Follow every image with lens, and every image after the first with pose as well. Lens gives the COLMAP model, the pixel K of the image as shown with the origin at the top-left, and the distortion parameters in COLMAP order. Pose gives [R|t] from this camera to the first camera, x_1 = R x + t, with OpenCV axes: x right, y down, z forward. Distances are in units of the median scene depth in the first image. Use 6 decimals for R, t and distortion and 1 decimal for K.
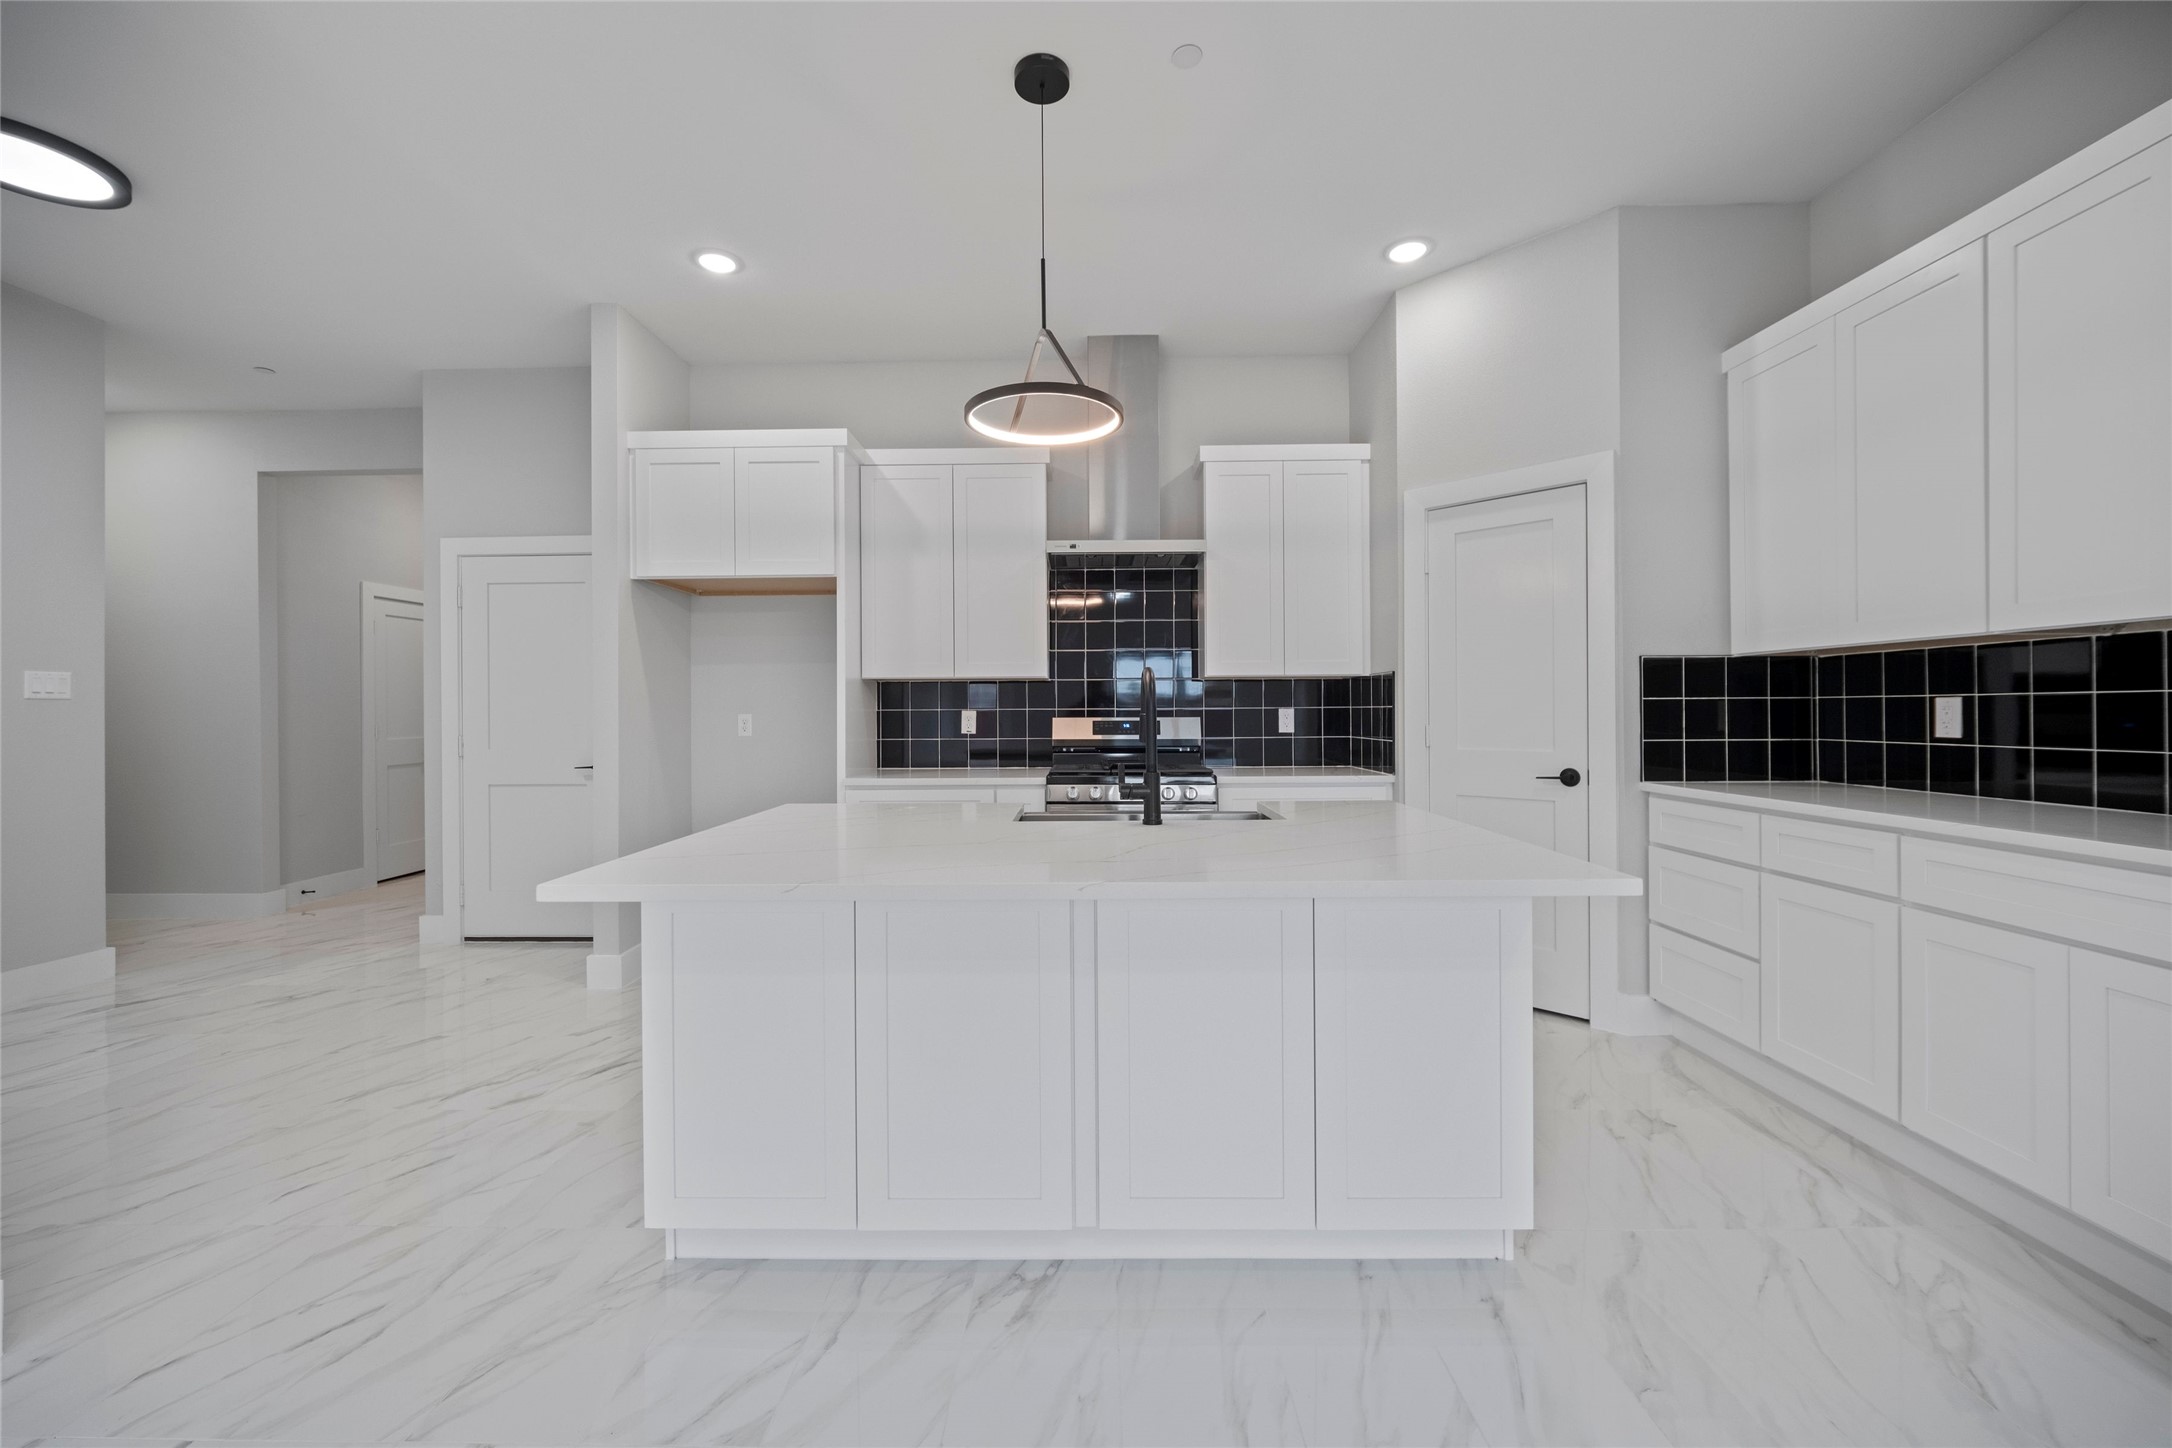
lens RADIAL K [[869.7, 0, 1083.7], [0, 869.7, 707.0], [0, 0, 1]] dist [0.001691, -0.002588]
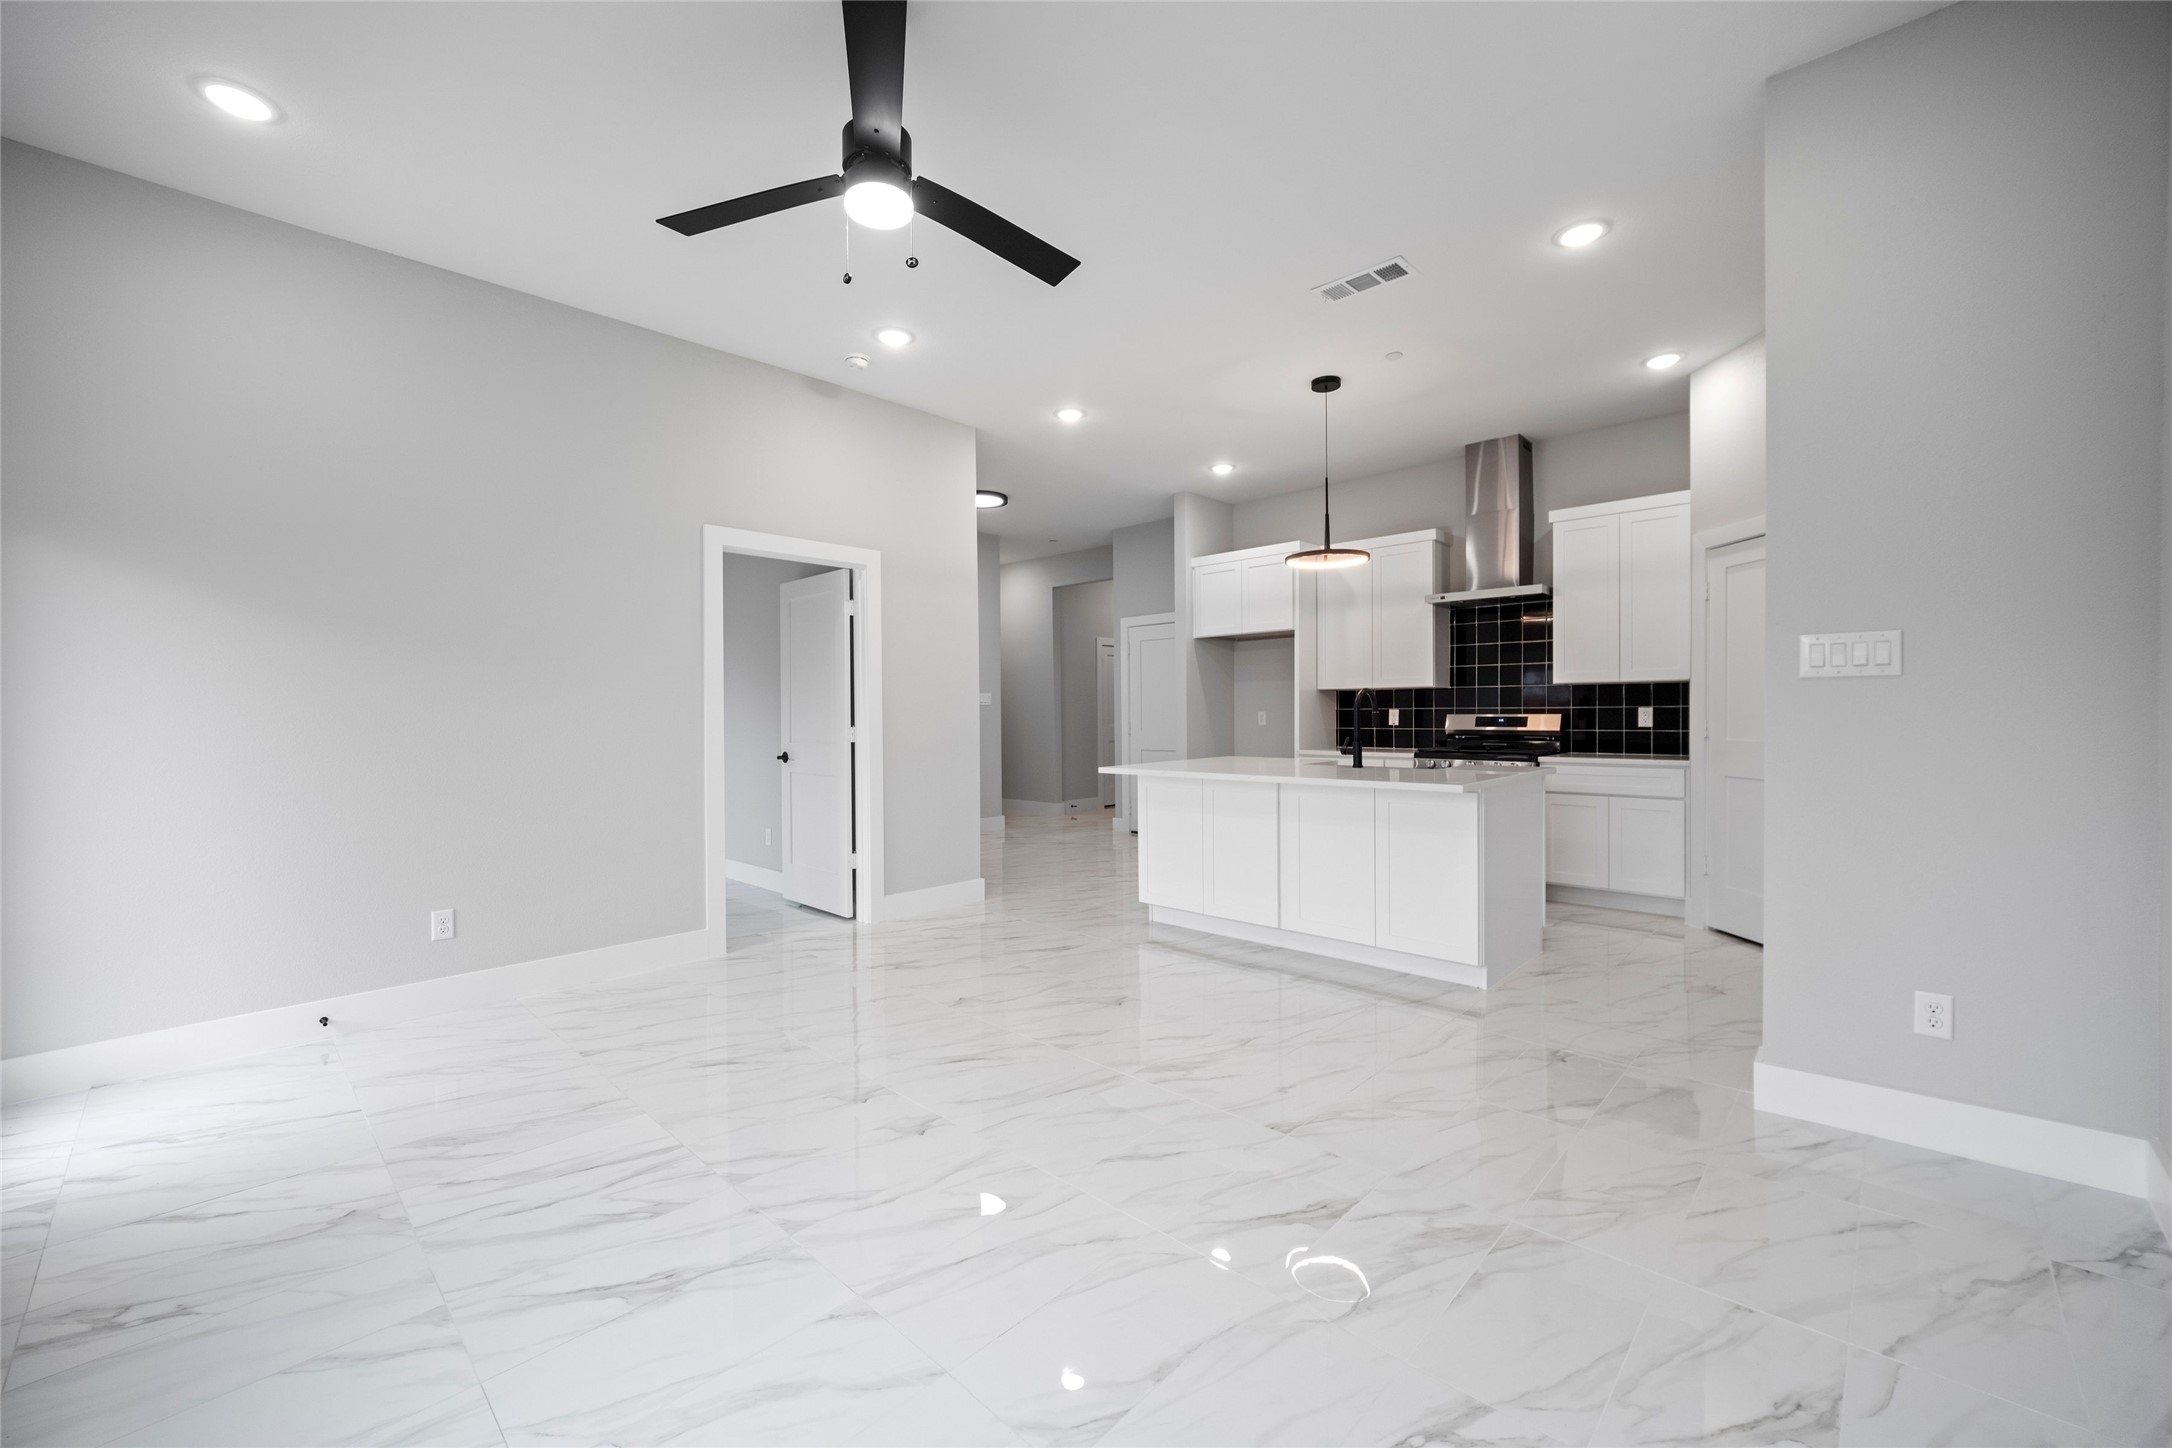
lens RADIAL K [[869.7, 0, 1081.8], [0, 869.7, 706.2], [0, 0, 1]] dist [0.001691, -0.002588]
pose [[0.733154, -0.003810, -0.680052, 0.550145], [0.005682, 0.999984, 0.000523, -0.005711], [0.680039, -0.004248, 0.733164, -0.503789]]
